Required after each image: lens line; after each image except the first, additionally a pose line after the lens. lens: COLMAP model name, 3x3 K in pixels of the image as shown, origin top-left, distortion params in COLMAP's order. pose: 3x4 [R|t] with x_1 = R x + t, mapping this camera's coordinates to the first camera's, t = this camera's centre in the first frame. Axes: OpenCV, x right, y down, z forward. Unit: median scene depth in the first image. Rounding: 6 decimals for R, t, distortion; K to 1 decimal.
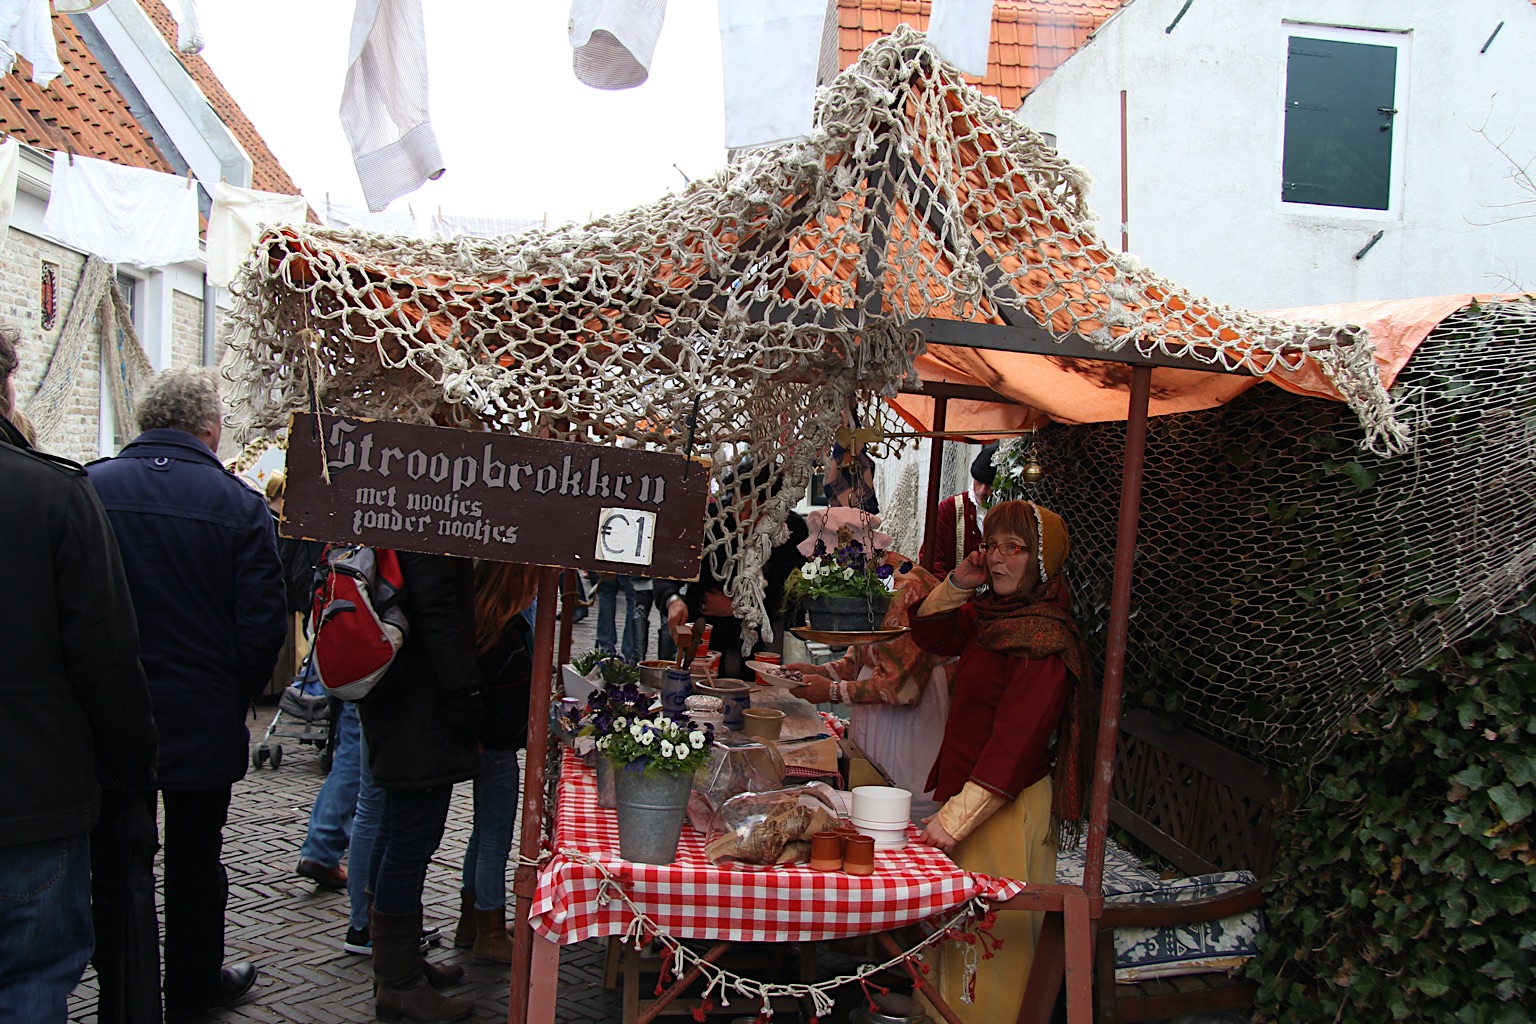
lens RADIAL K [[1394.0, 0, 766.0], [0, 1394.0, 512.0], [0, 0, 1]] dist [0.001196, 0.000000]
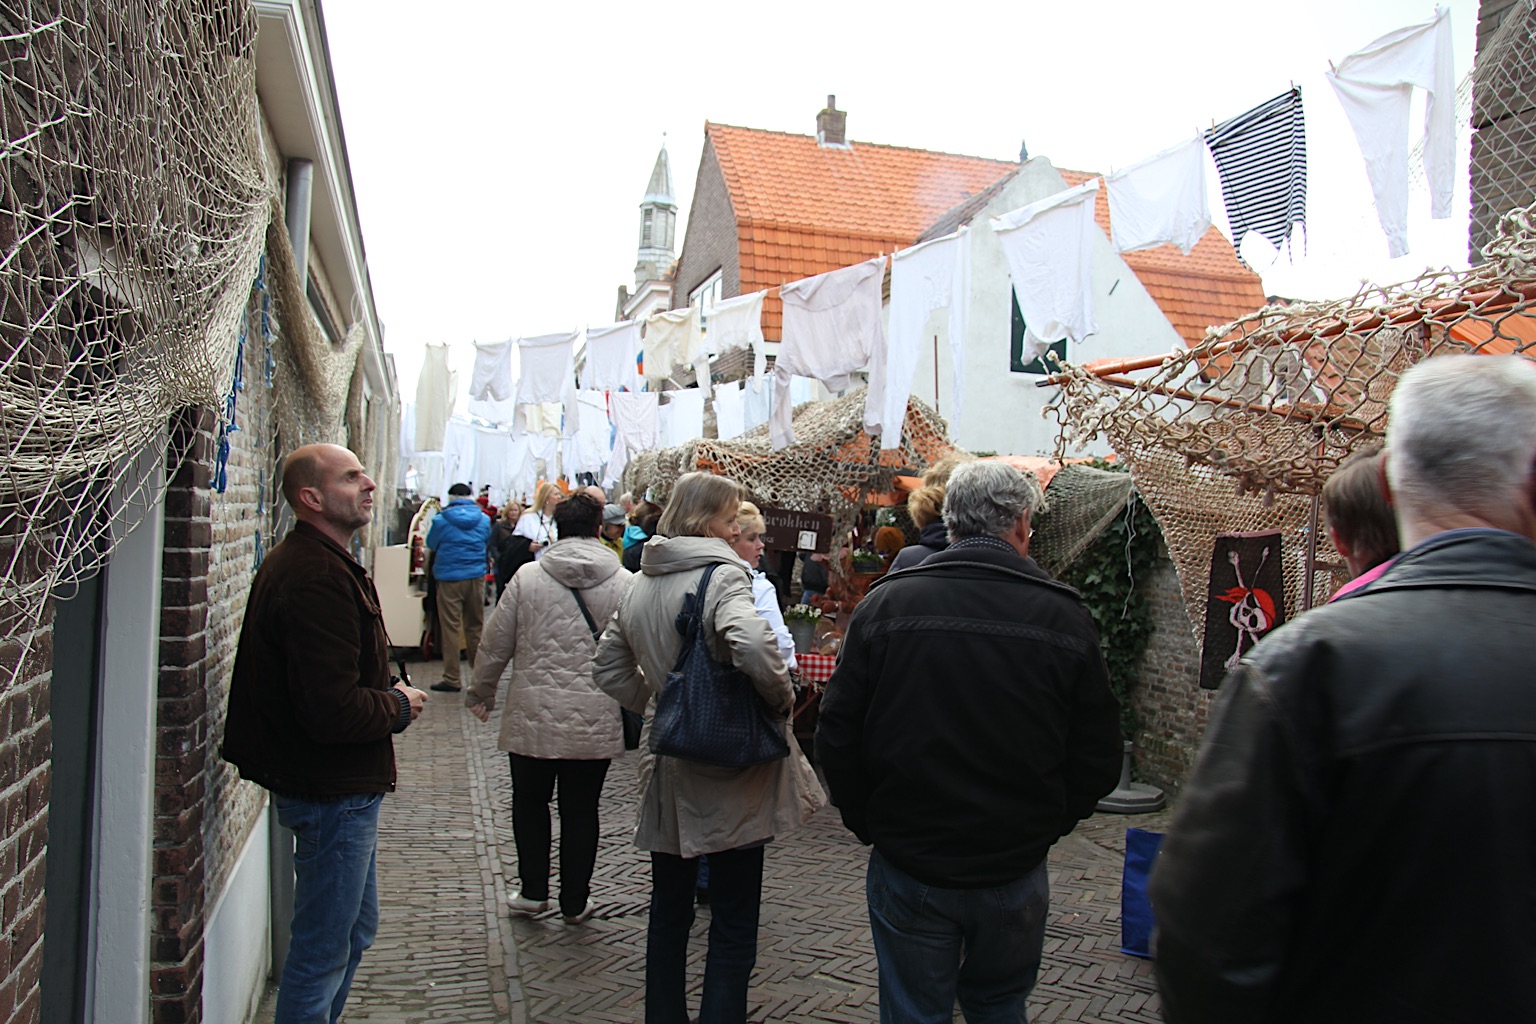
lens RADIAL K [[1215.5, 0, 769.2], [0, 1215.5, 512.3], [0, 0, 1]] dist [-0.001597, -0.000203]
pose [[0.988166, -0.003349, 0.153351, -0.592455], [0.009169, 0.999263, -0.037264, 0.054515], [-0.153113, 0.038229, 0.987469, -1.638899]]
